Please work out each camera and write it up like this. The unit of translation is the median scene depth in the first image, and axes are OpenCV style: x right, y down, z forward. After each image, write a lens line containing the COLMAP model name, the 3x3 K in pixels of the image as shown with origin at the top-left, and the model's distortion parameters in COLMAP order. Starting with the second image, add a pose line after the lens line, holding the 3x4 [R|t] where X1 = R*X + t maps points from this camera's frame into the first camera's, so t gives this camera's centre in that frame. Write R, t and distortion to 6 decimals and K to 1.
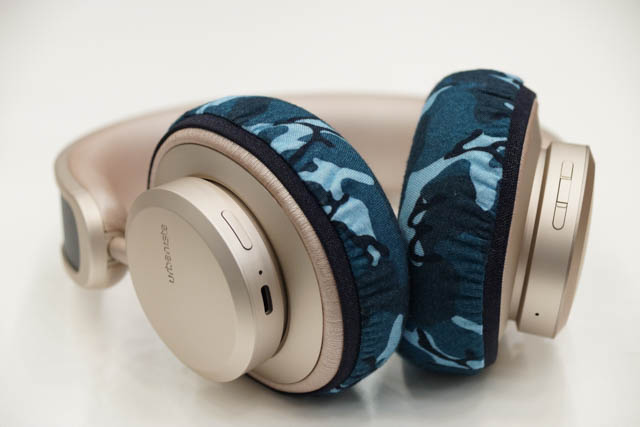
lens RADIAL K [[1945.2, 0, 320.0], [0, 1945.2, 213.5], [0, 0, 1]] dist [0.077524, 0.850218]
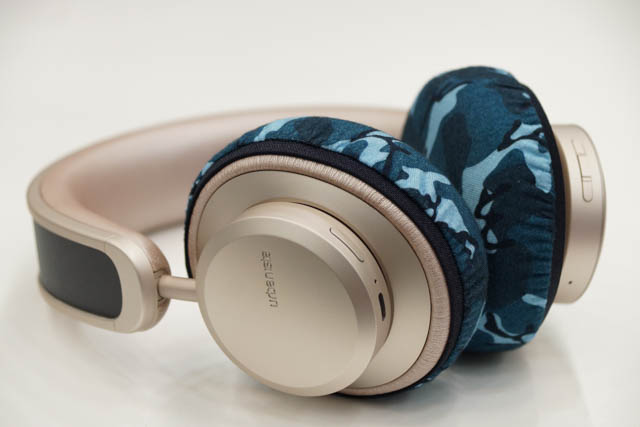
lens RADIAL K [[1945.2, 0, 320.0], [0, 1945.2, 213.5], [0, 0, 1]] dist [0.077524, 0.850218]
pose [[0.921375, -0.146852, 0.359863, -0.420197], [0.147238, 0.988746, 0.026504, -0.037173], [-0.359705, 0.028566, 0.932629, 0.037346]]
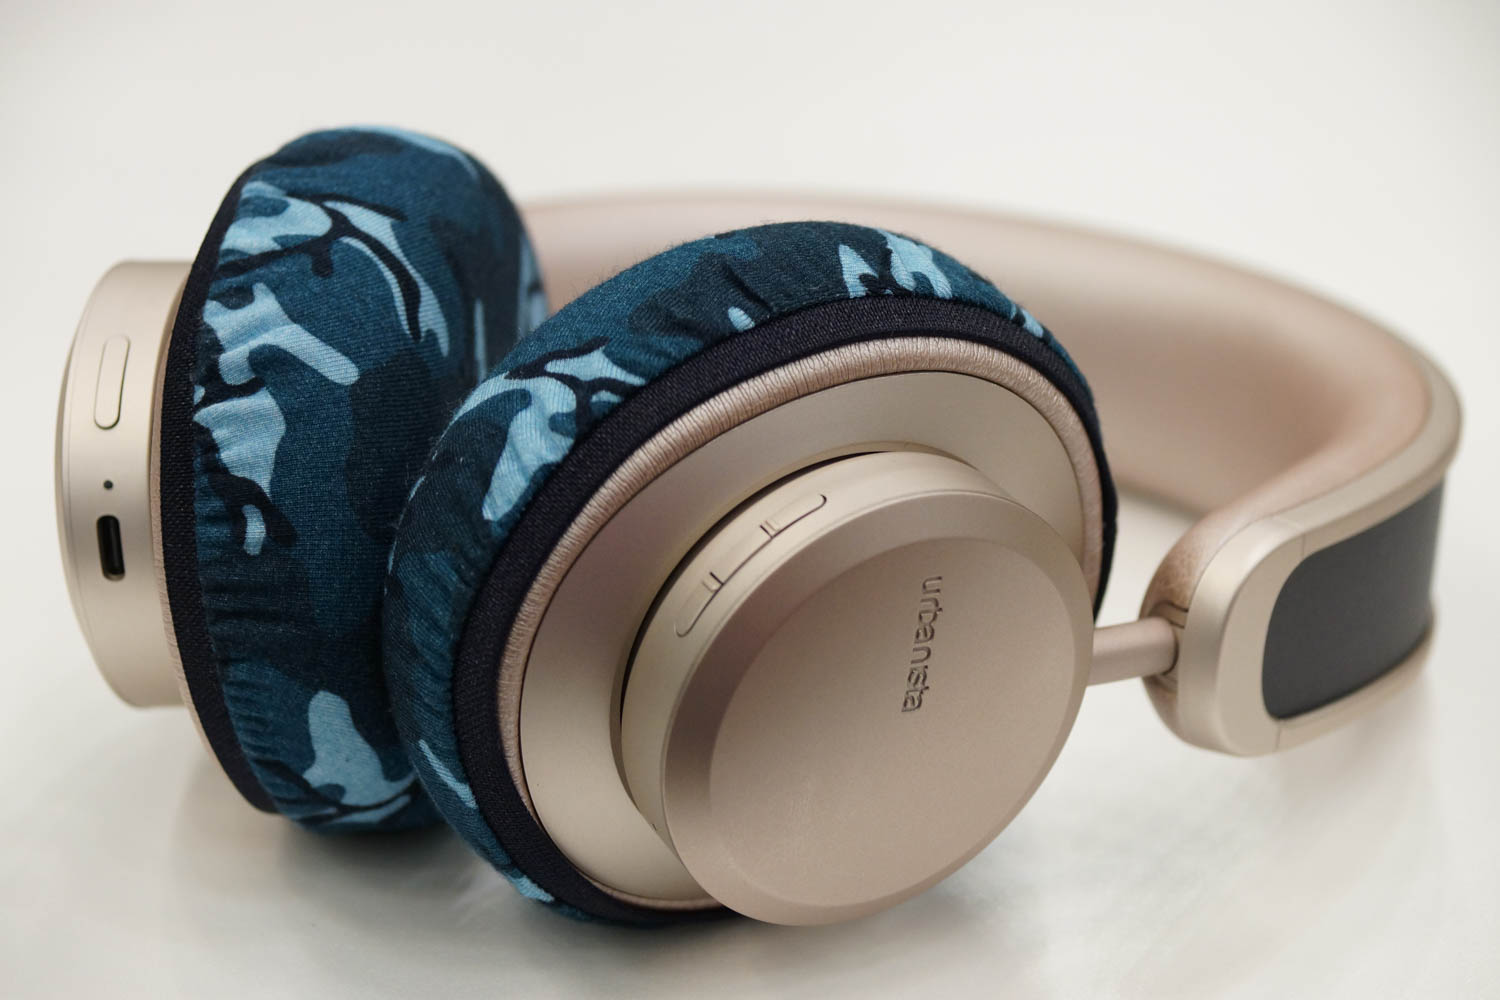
lens RADIAL K [[4558.9, 0, 750.0], [0, 4558.9, 500.0], [0, 0, 1]] dist [0.077524, 0.850218]
pose [[0.641642, 0.299570, -0.706083, 0.802279], [-0.297819, 0.945650, 0.130573, -0.148268], [0.706824, 0.126504, 0.695986, 0.362023]]
